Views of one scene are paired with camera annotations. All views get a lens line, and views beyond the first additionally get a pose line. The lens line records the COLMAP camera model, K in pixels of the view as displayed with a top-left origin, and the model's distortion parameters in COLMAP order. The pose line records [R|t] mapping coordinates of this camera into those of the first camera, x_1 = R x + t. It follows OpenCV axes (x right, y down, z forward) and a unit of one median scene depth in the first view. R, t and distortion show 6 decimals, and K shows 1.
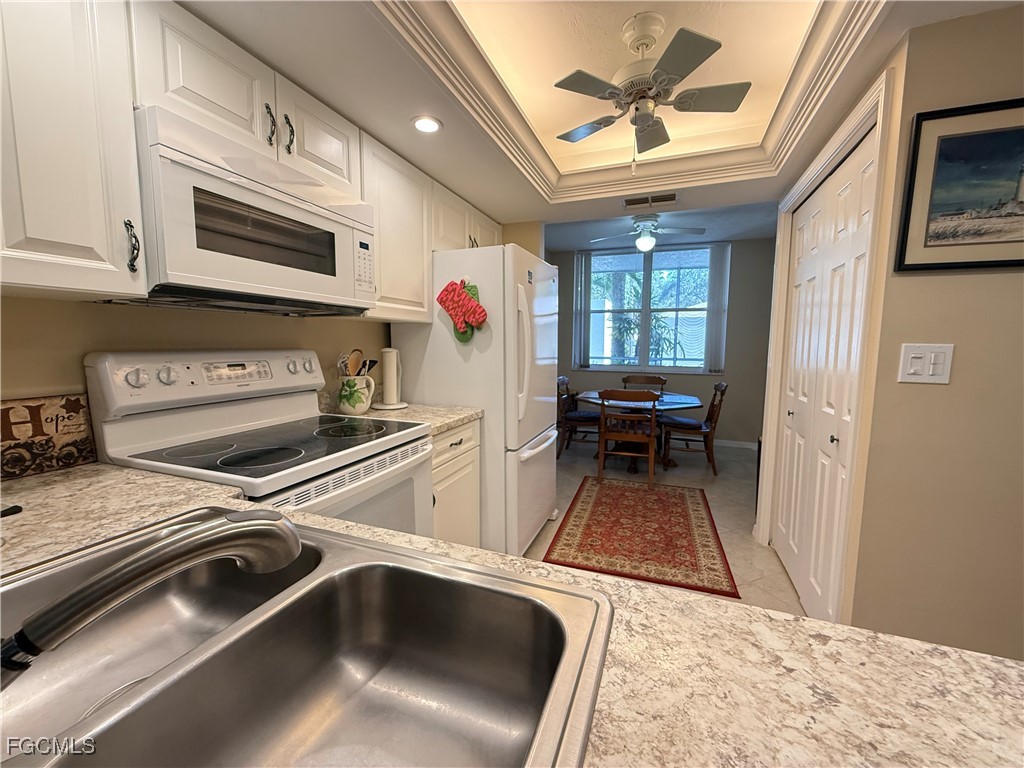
lens RADIAL K [[406.6, 0, 509.8], [0, 406.6, 381.8], [0, 0, 1]] dist [-0.000342, -0.000014]
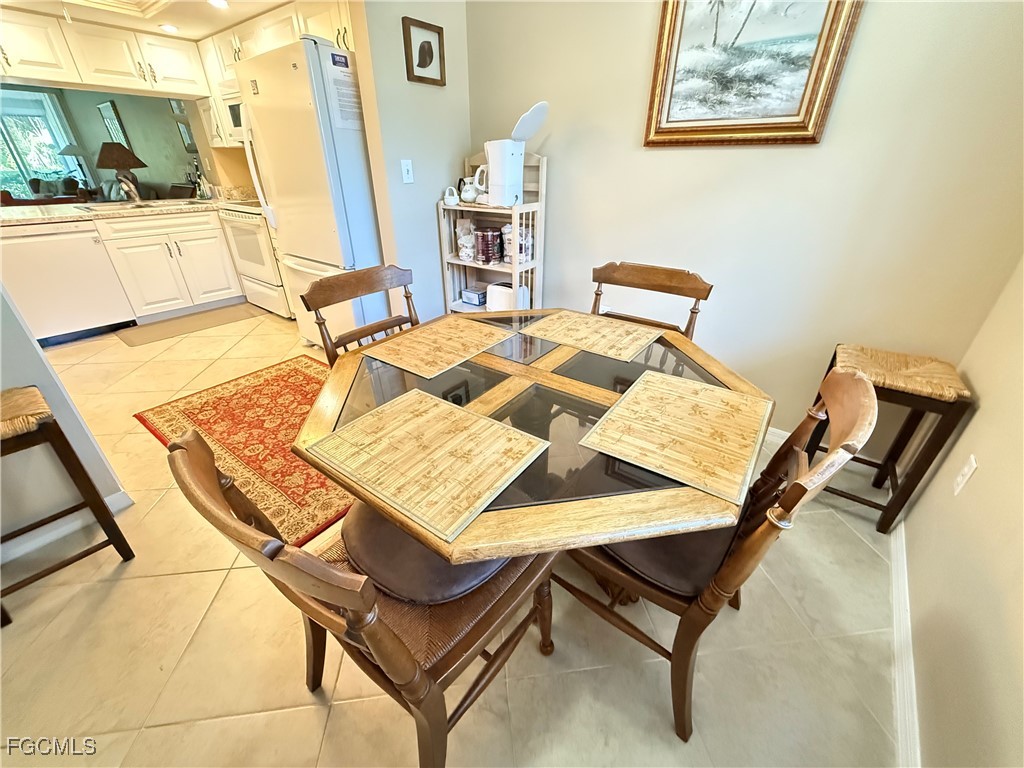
lens RADIAL K [[406.6, 0, 509.8], [0, 406.6, 381.8], [0, 0, 1]] dist [-0.000342, -0.000014]
pose [[-0.281989, 0.454624, -0.844866, 1.005803], [-0.090308, 0.864116, 0.495124, -0.171962], [0.955158, 0.215917, -0.202615, 1.876082]]
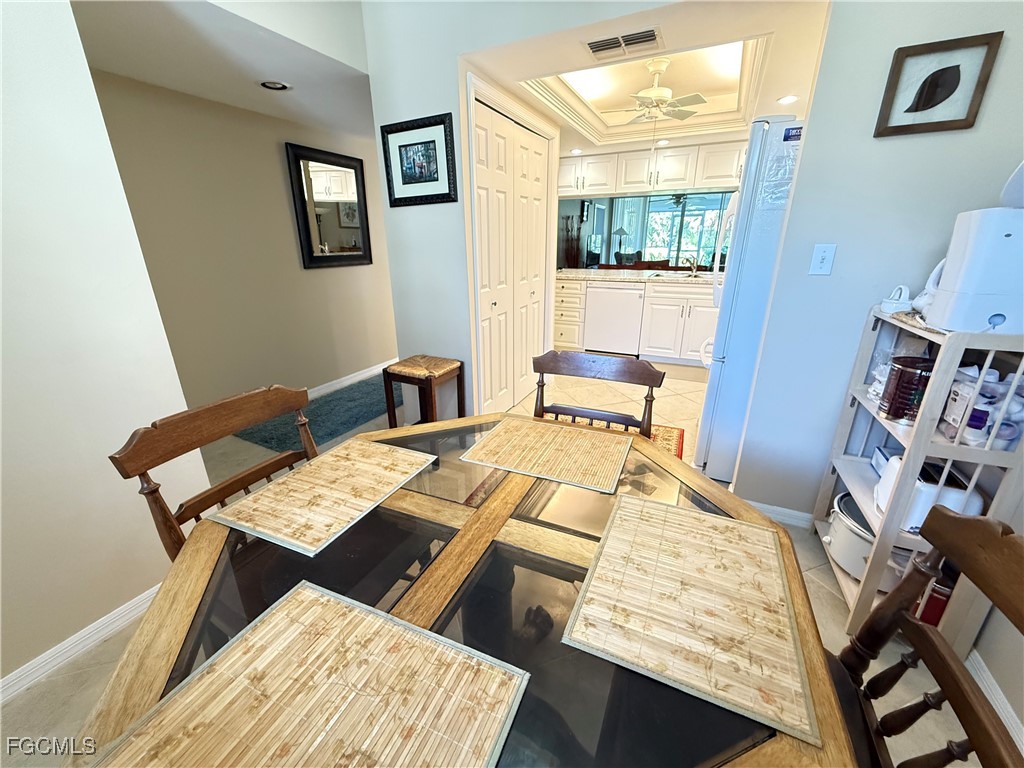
lens RADIAL K [[406.6, 0, 509.8], [0, 406.6, 381.8], [0, 0, 1]] dist [-0.000342, -0.000014]
pose [[-0.997846, -0.016970, 0.063372, 0.528359], [0.010789, 0.910367, 0.413661, -0.204660], [-0.064712, 0.413454, -0.908223, 2.078303]]
